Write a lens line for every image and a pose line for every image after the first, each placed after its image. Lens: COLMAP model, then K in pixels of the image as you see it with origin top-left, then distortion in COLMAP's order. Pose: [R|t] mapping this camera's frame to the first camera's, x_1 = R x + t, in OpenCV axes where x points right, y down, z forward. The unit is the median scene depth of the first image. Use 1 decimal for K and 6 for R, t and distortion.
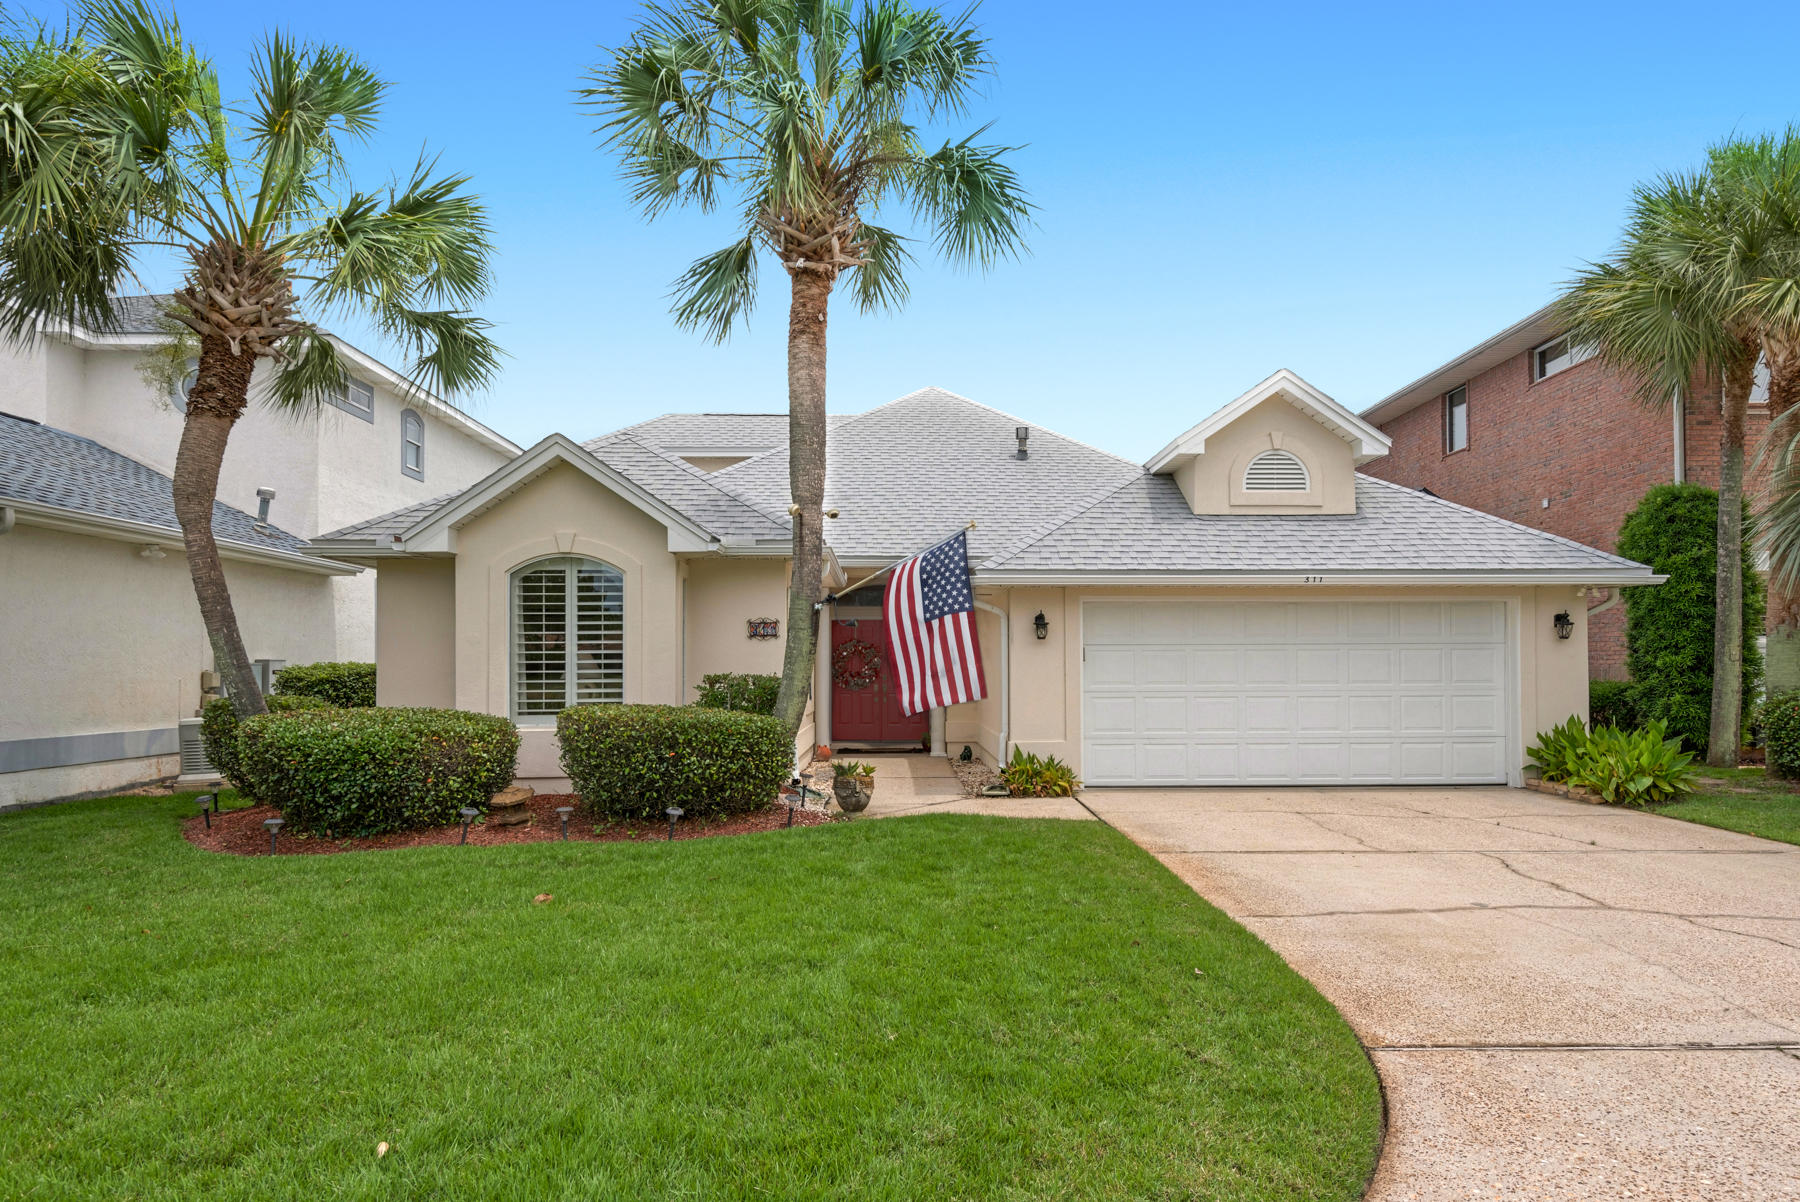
lens RADIAL K [[1060.2, 0, 904.3], [0, 1060.2, 633.0], [0, 0, 1]] dist [0.033698, -0.001856]
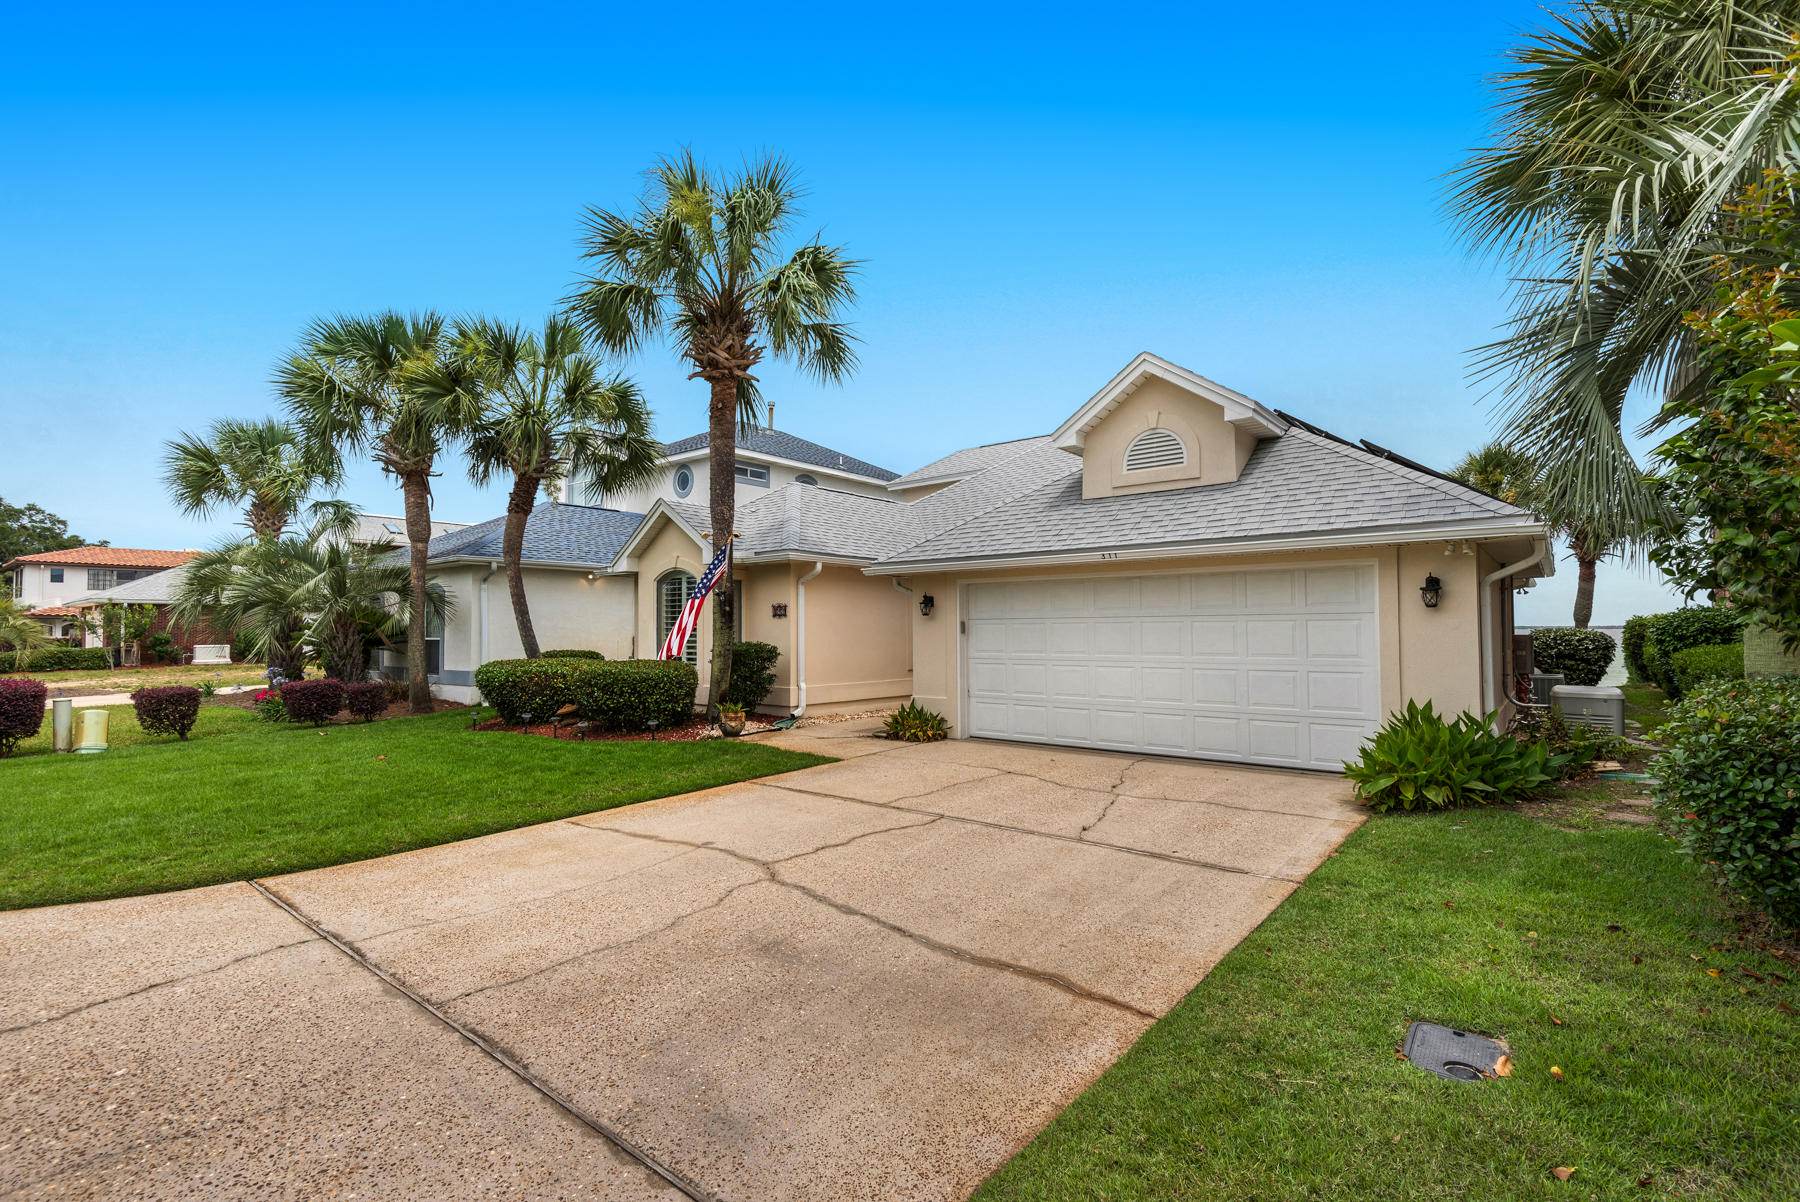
lens RADIAL K [[809.0, 0, 900.0], [0, 809.0, 601.0], [0, 0, 1]] dist [0.002048, 0.000142]
pose [[0.751853, -0.022983, -0.658930, 0.756611], [0.023498, 0.999691, -0.008058, -0.004179], [0.658912, -0.009425, 0.752161, 0.269628]]
